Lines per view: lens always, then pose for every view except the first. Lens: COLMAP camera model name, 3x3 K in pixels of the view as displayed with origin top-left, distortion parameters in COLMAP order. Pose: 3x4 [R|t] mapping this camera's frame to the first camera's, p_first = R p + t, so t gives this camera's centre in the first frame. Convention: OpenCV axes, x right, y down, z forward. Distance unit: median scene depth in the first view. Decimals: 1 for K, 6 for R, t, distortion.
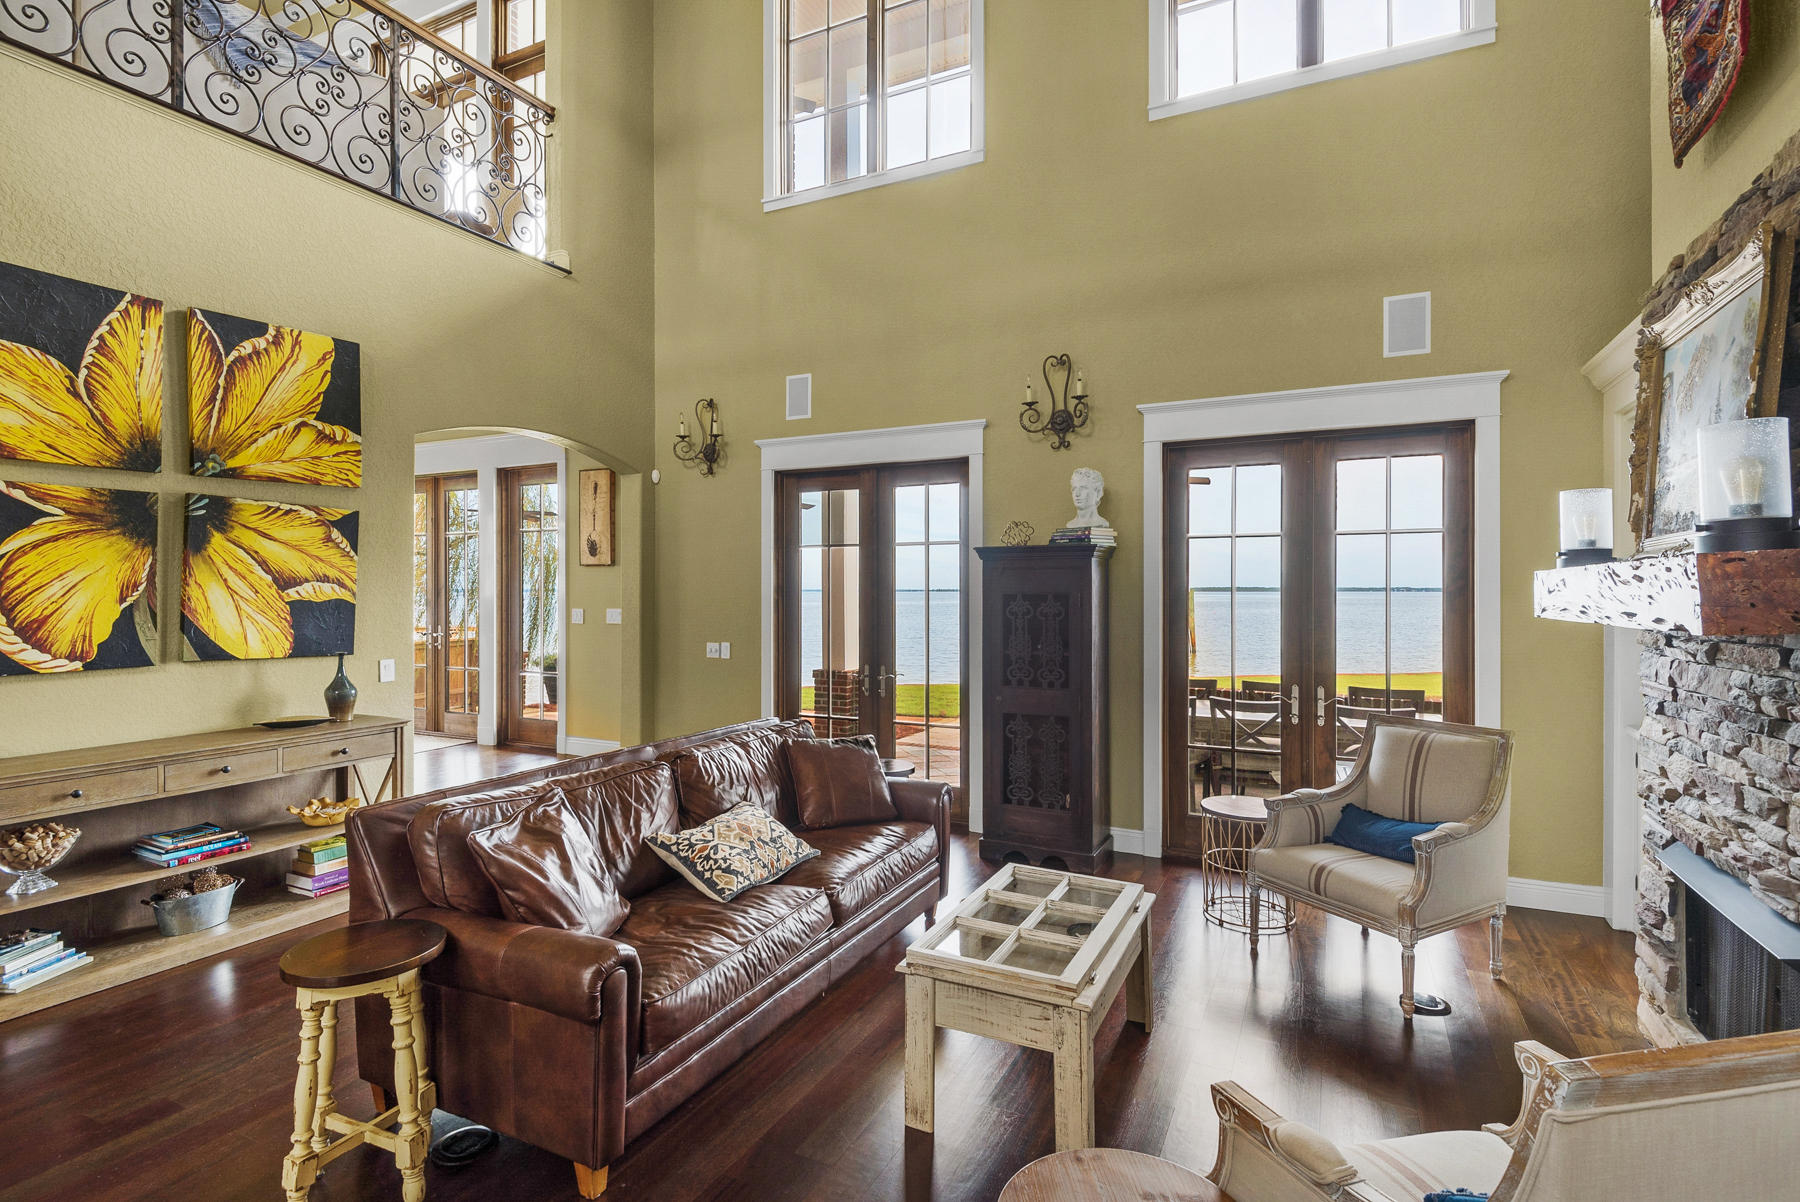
lens RADIAL K [[856.4, 0, 899.8], [0, 856.4, 587.7], [0, 0, 1]] dist [0.019783, -0.017247]
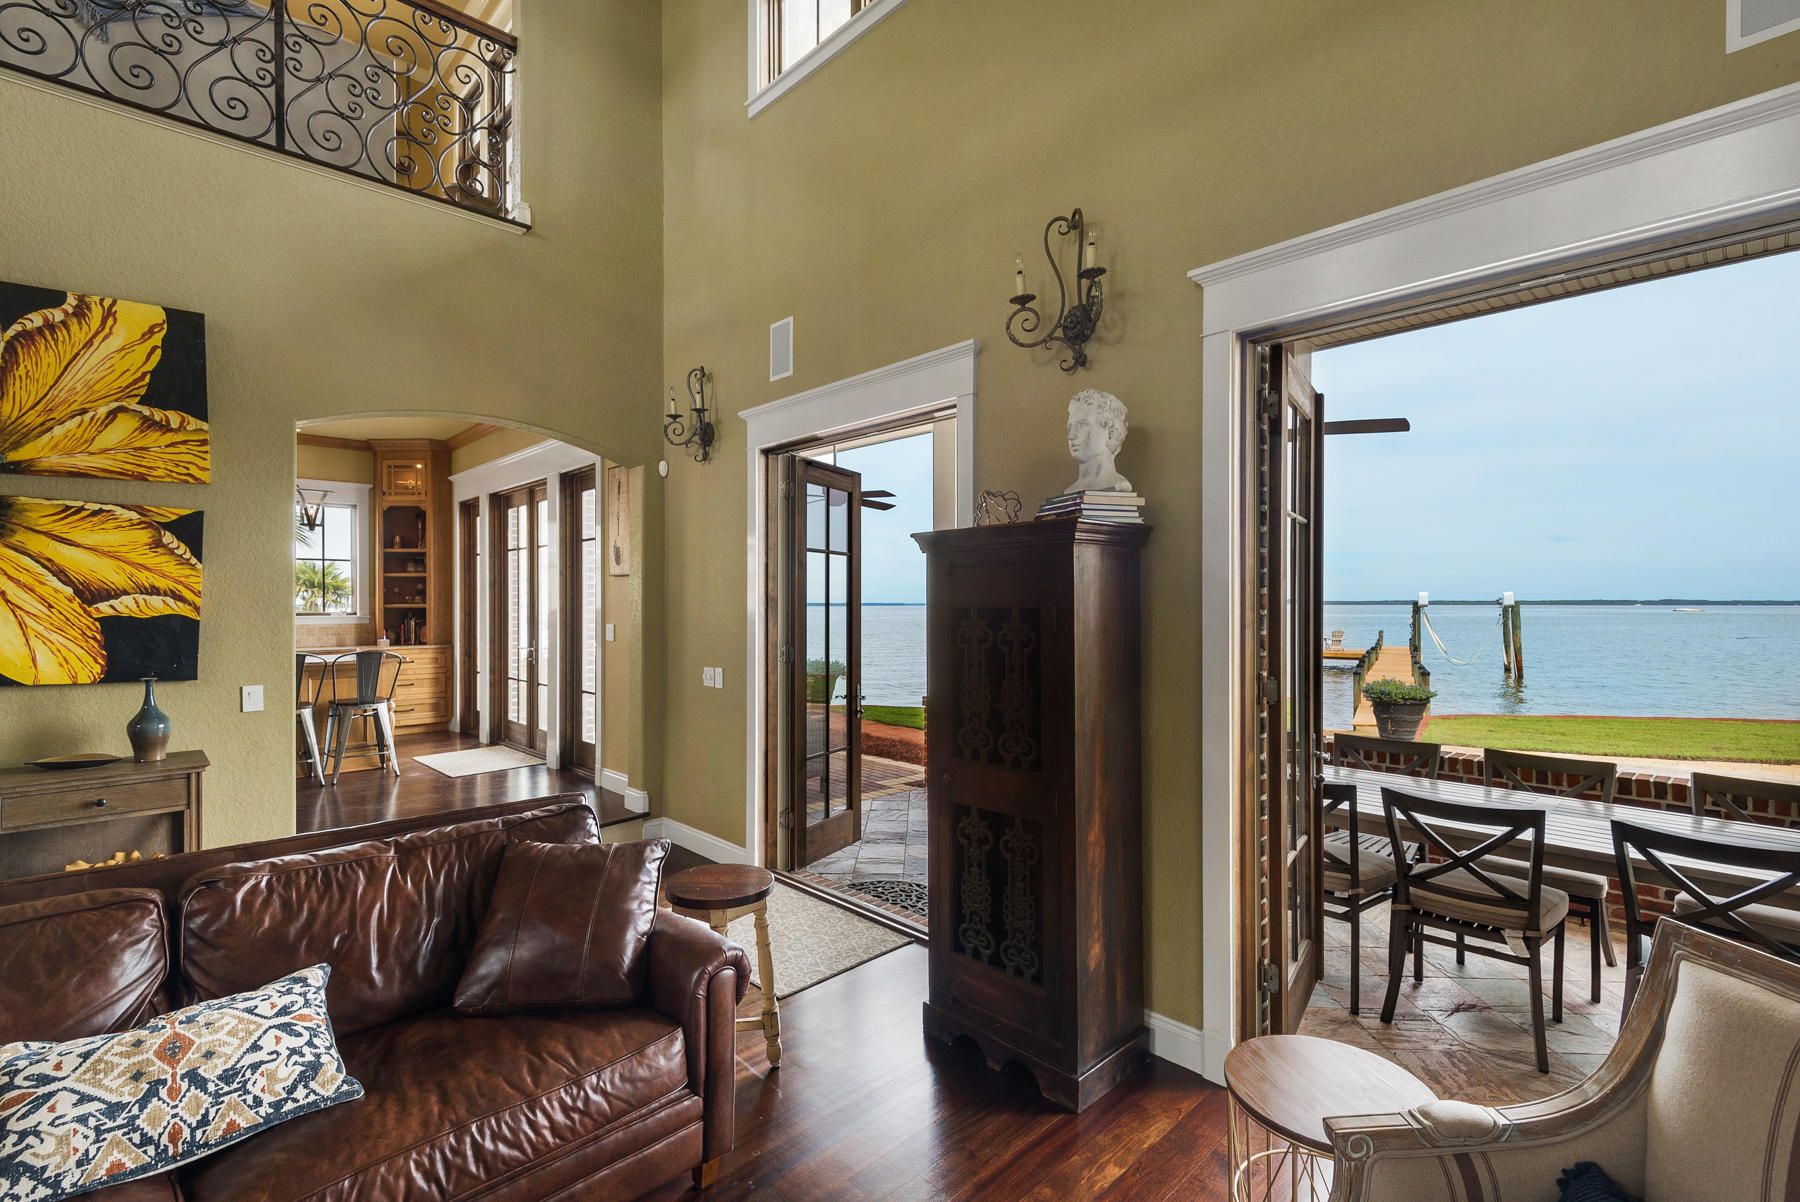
lens RADIAL K [[815.9, 0, 914.9], [0, 815.9, 597.3], [0, 0, 1]] dist [0.013012, -0.006143]
pose [[0.946064, -0.004622, -0.323948, 0.314258], [0.003971, 0.999989, -0.002671, 0.001325], [0.323956, 0.001241, 0.946071, 0.486800]]
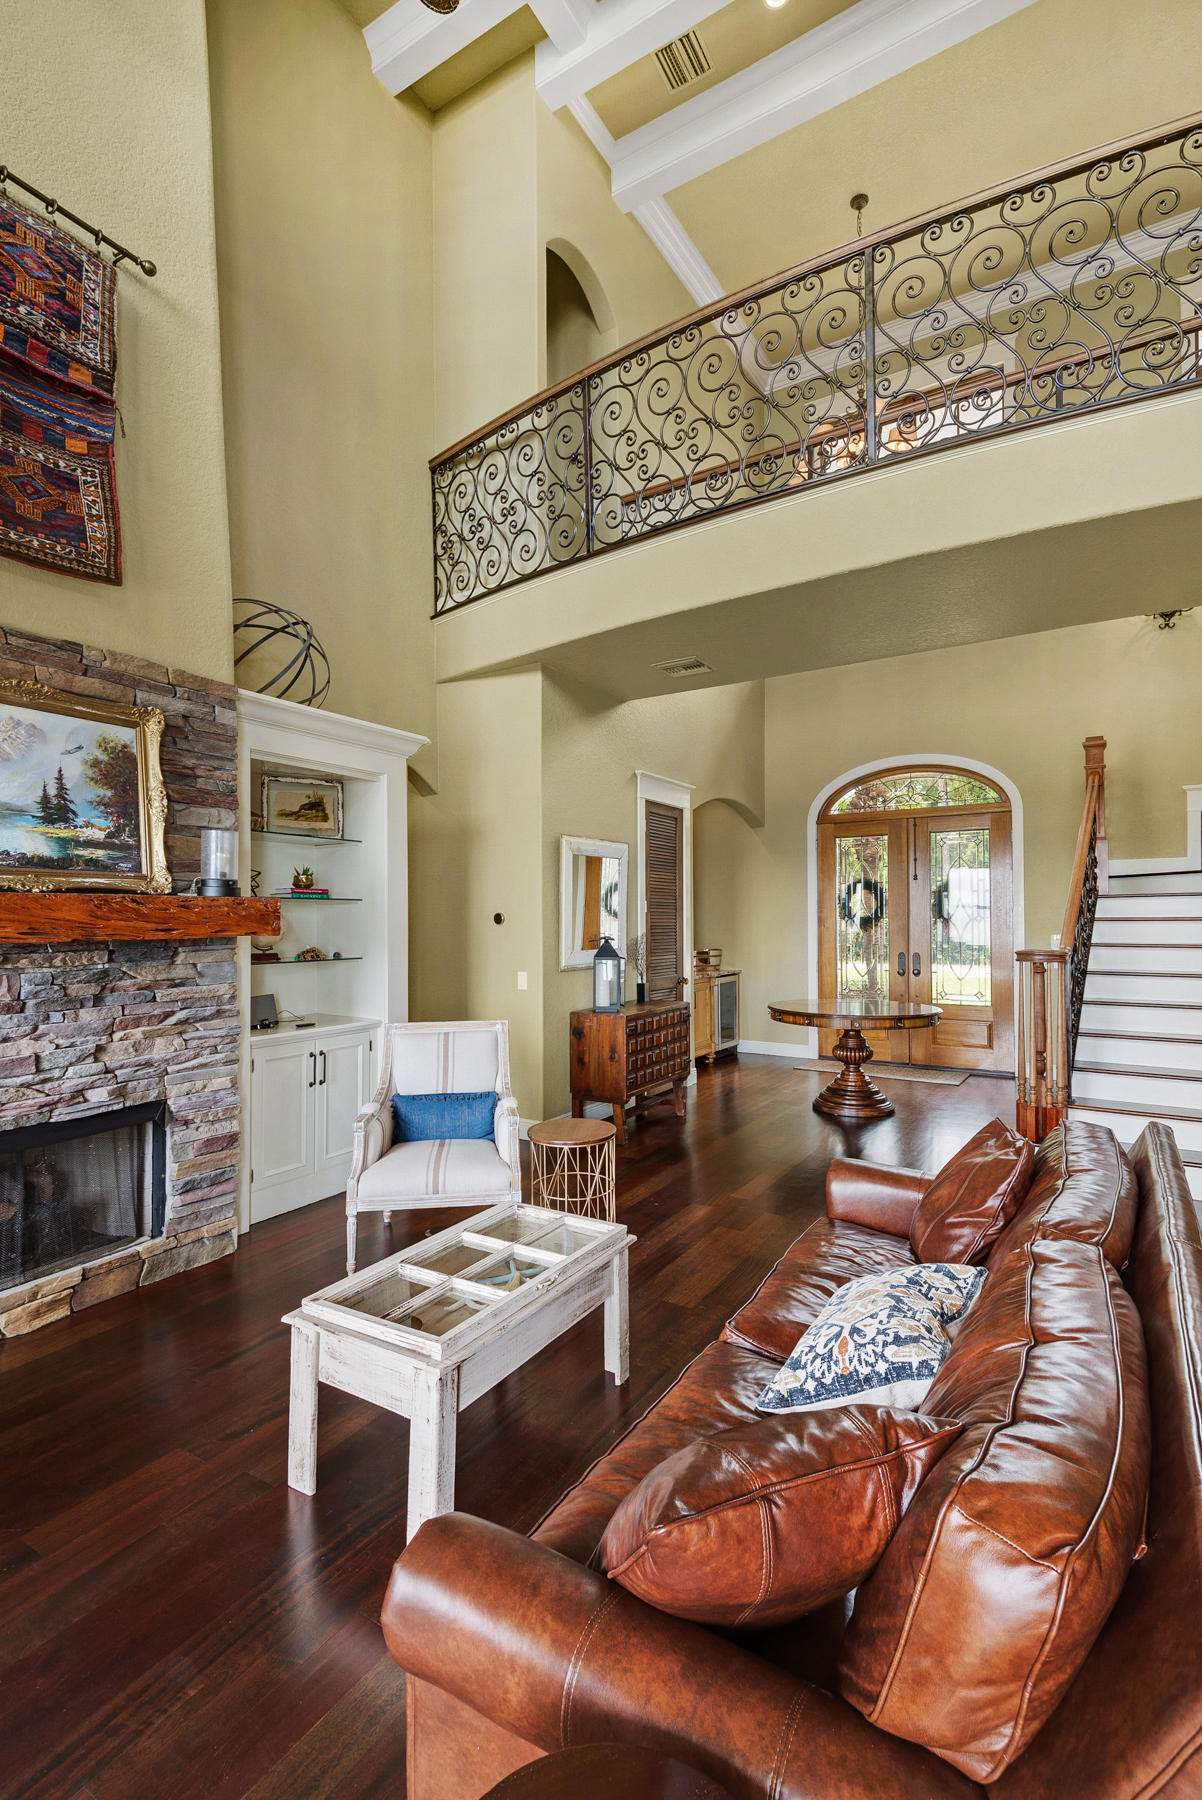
lens RADIAL K [[815.9, 0, 632.6], [0, 815.9, 911.9], [0, 0, 1]] dist [0.013012, -0.006143]
pose [[-0.997776, 0.008293, 0.066145, -0.041364], [0.007542, 0.999904, -0.011588, 0.010458], [-0.066235, -0.011063, -0.997743, 1.173669]]
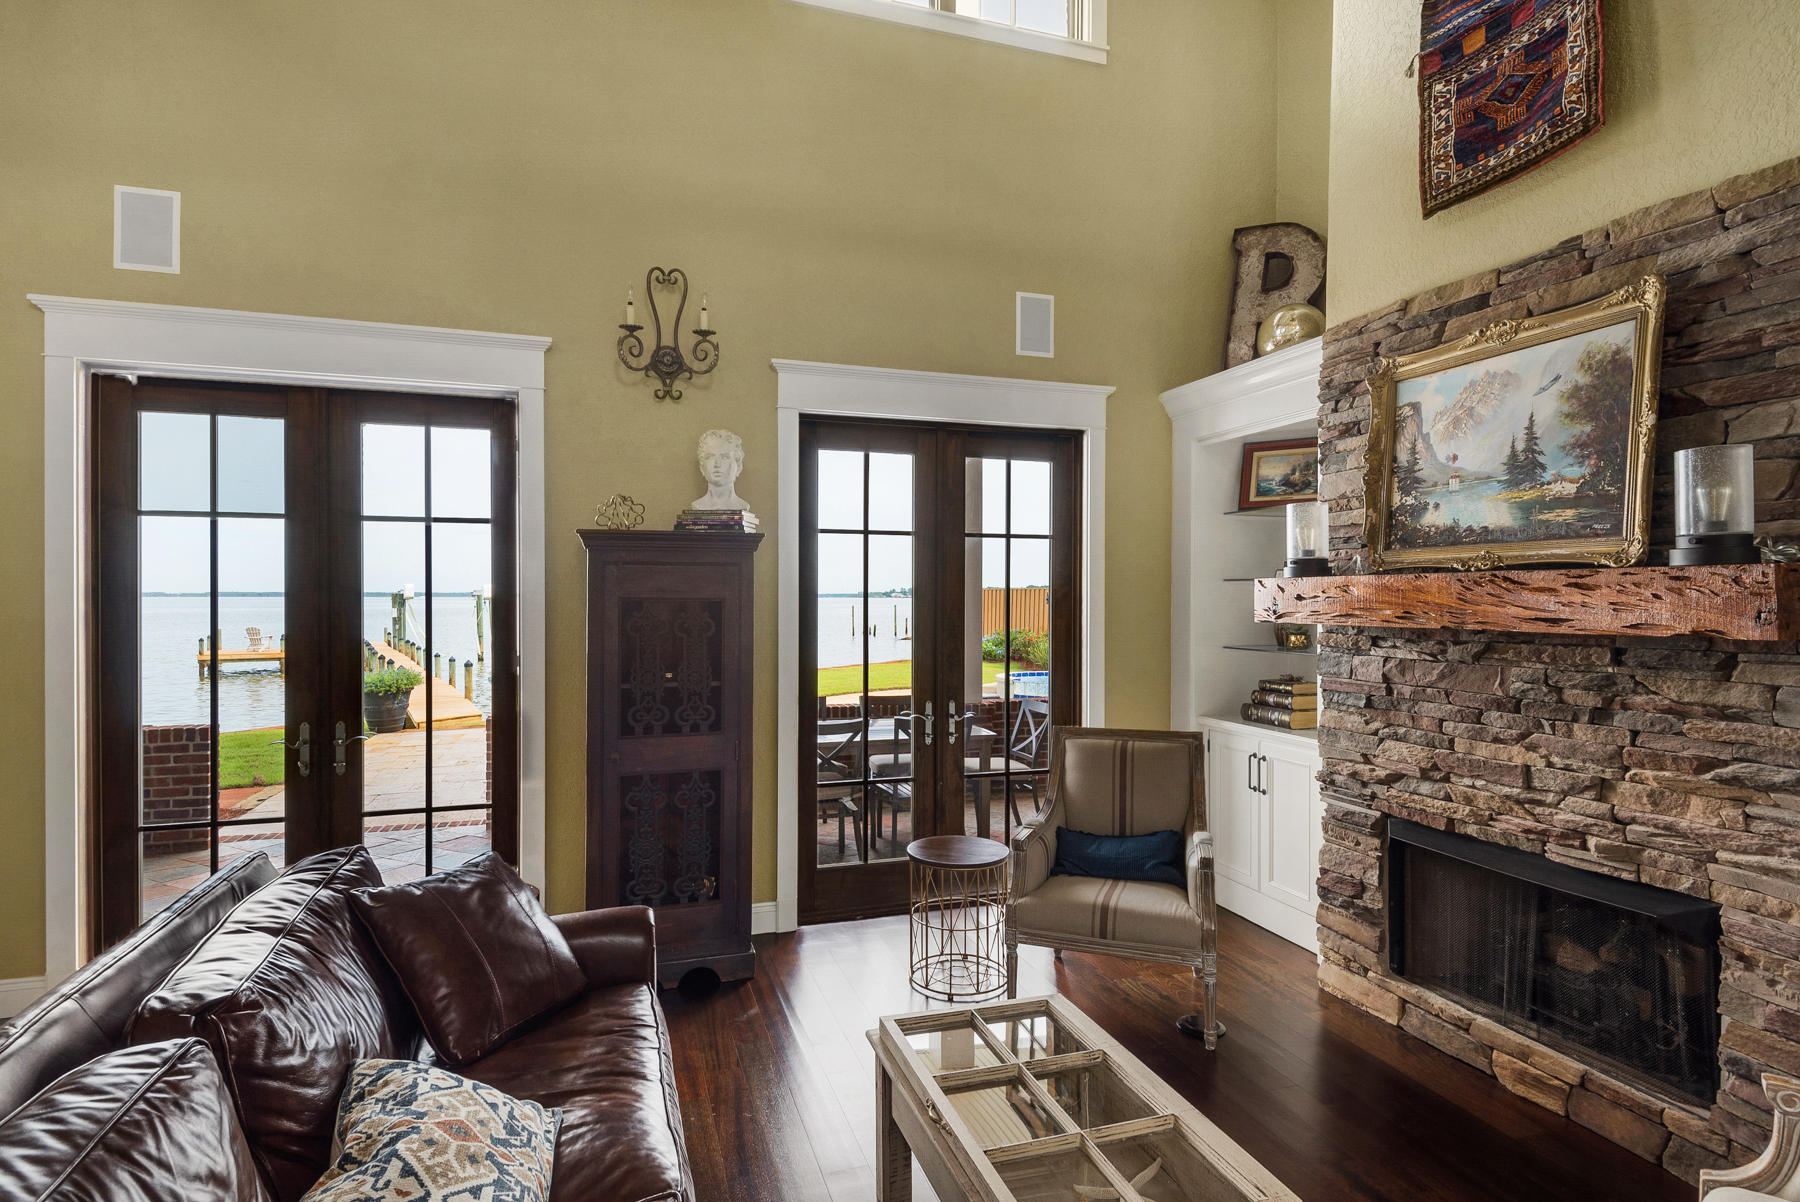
lens RADIAL K [[911.7, 0, 894.5], [0, 911.7, 595.7], [0, 0, 1]] dist [0.013198, -0.012199]
pose [[0.714905, 0.000574, 0.699221, -0.253011], [-0.004118, 0.999986, 0.003390, -0.000419], [-0.699210, -0.005303, 0.714897, 0.368648]]
